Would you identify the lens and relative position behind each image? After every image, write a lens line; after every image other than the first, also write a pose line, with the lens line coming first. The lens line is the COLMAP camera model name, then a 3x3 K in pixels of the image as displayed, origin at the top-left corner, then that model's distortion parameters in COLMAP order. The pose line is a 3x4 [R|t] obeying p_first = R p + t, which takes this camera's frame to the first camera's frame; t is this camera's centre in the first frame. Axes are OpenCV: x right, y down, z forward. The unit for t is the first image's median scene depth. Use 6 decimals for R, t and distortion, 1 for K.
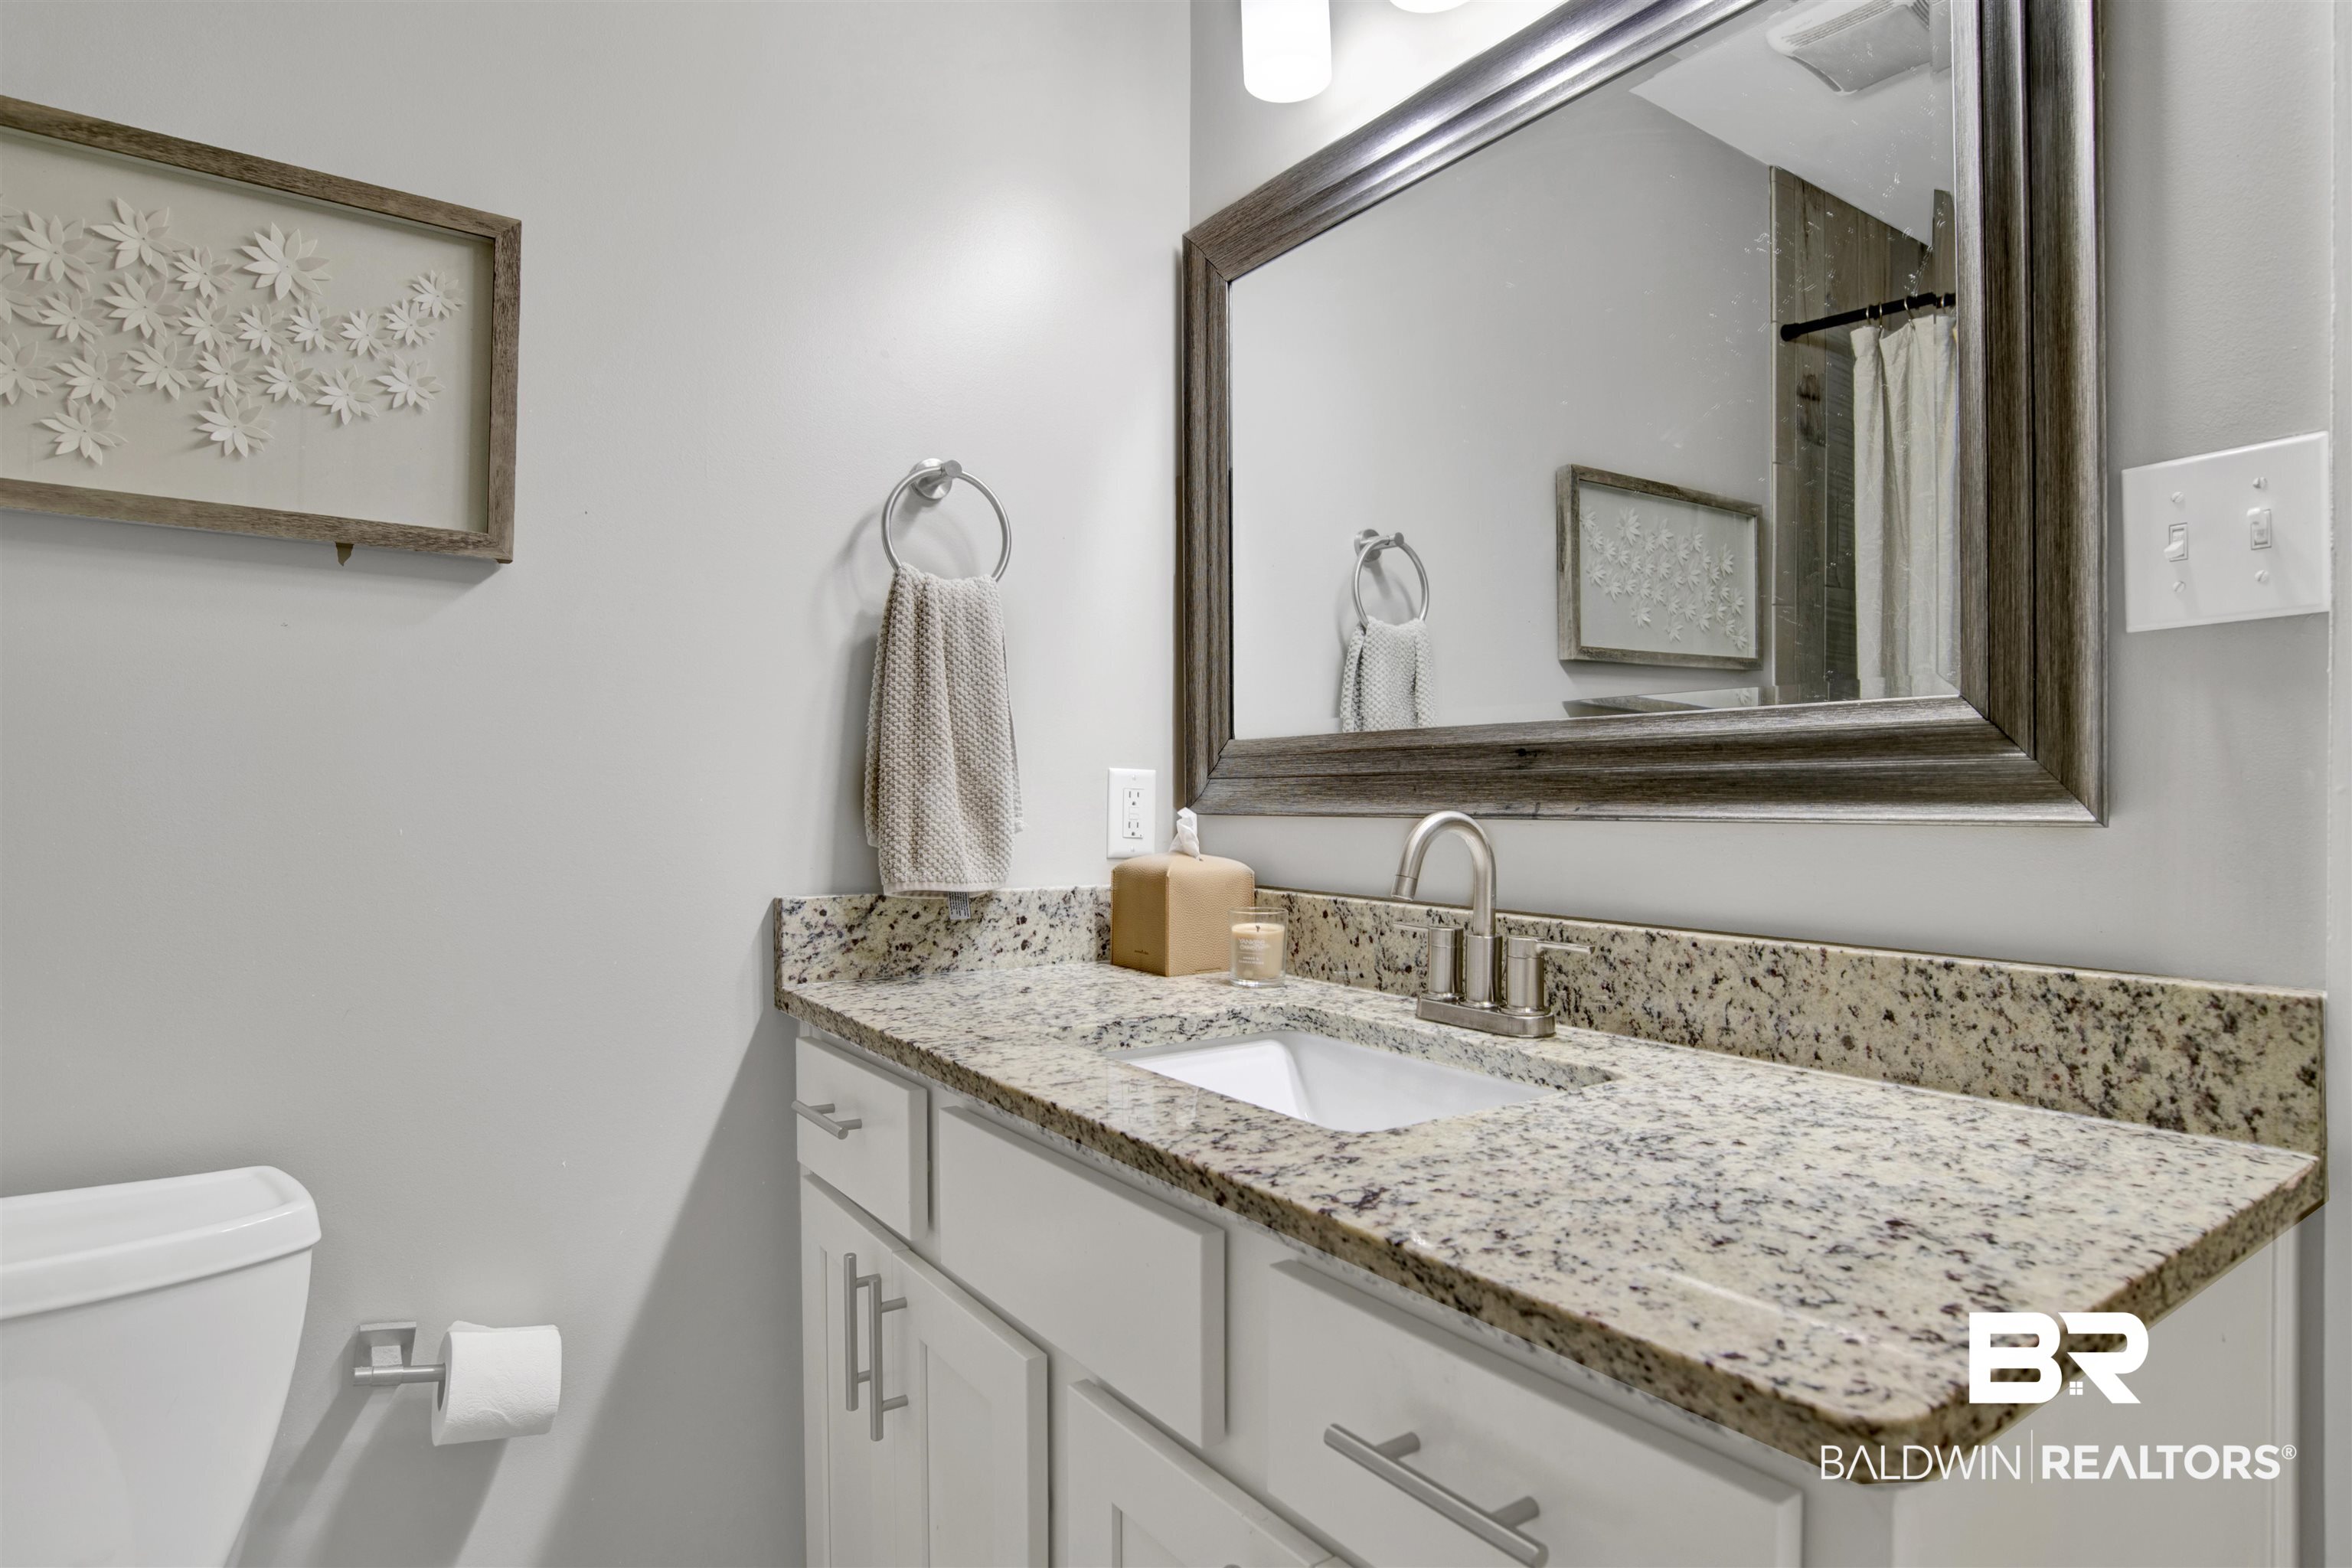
lens RADIAL K [[1247.5, 0, 1274.4], [0, 1247.5, 793.3], [0, 0, 1]] dist [-0.058408, 0.020227]
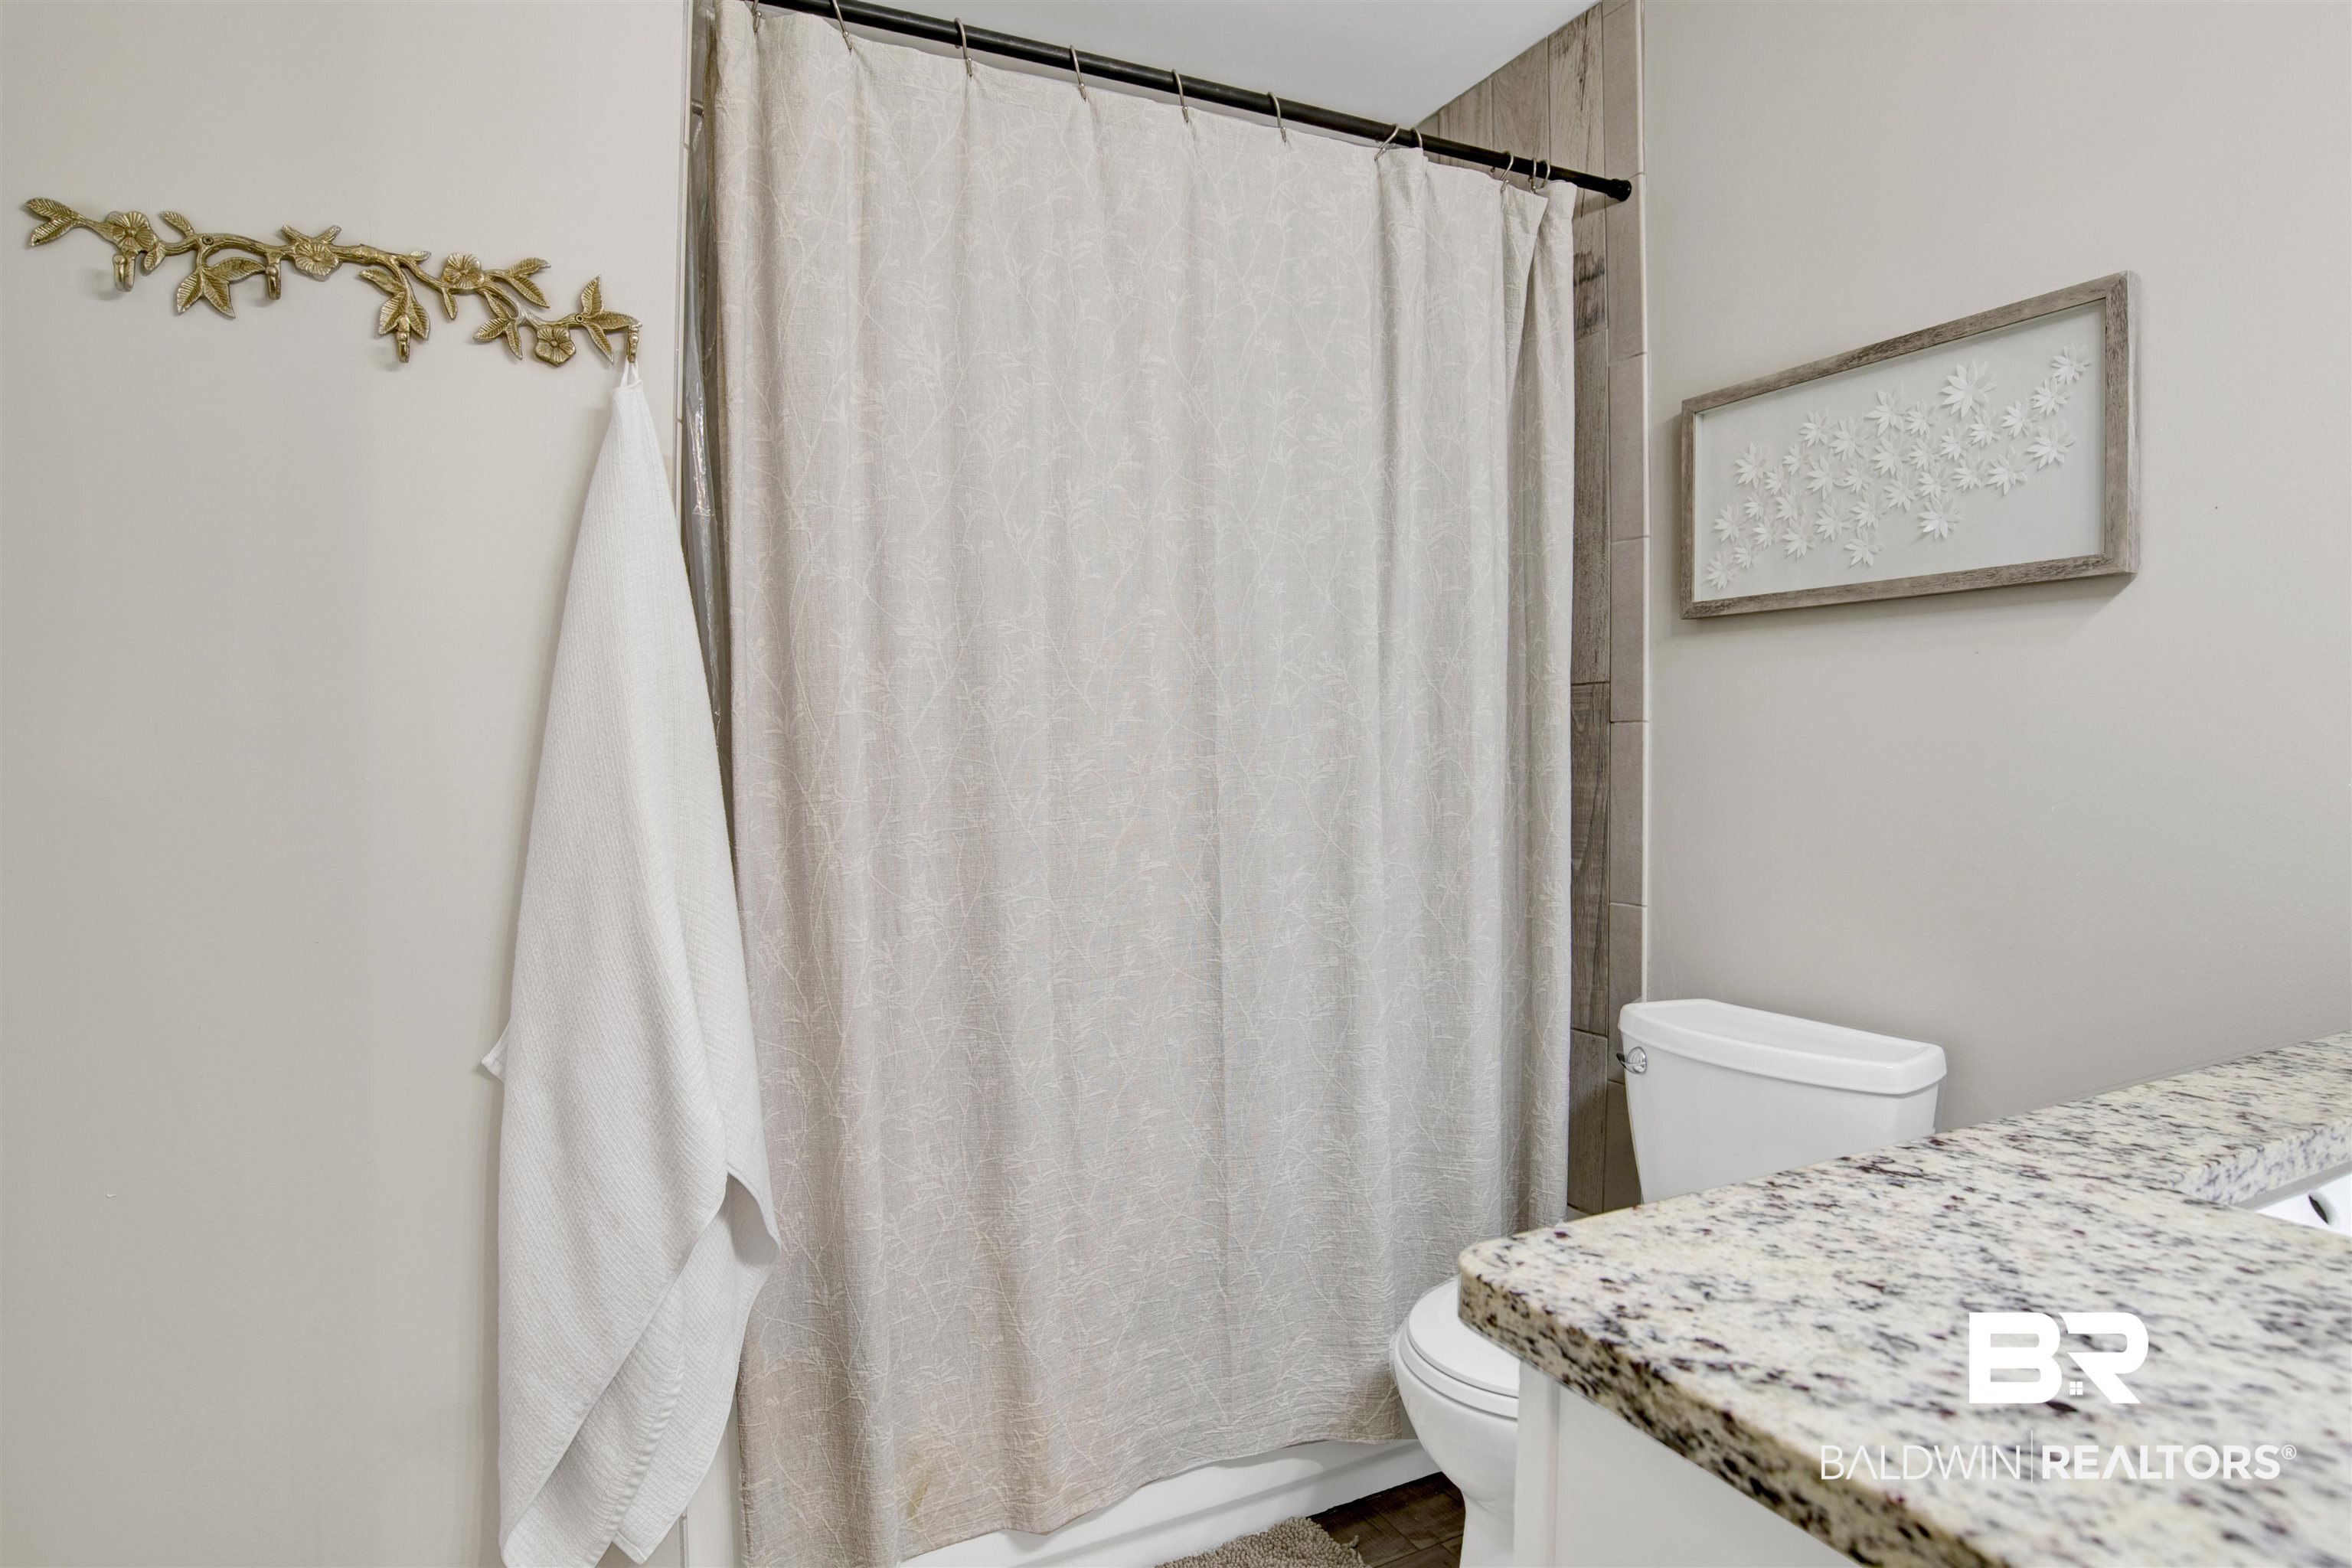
lens RADIAL K [[1247.5, 0, 1188.9], [0, 1247.5, 780.0], [0, 0, 1]] dist [-0.058408, 0.020227]
pose [[-0.154044, 0.004743, -0.988053, 1.022151], [-0.004926, 0.999972, 0.005568, 0.001042], [0.988052, 0.005725, -0.154016, 0.510438]]
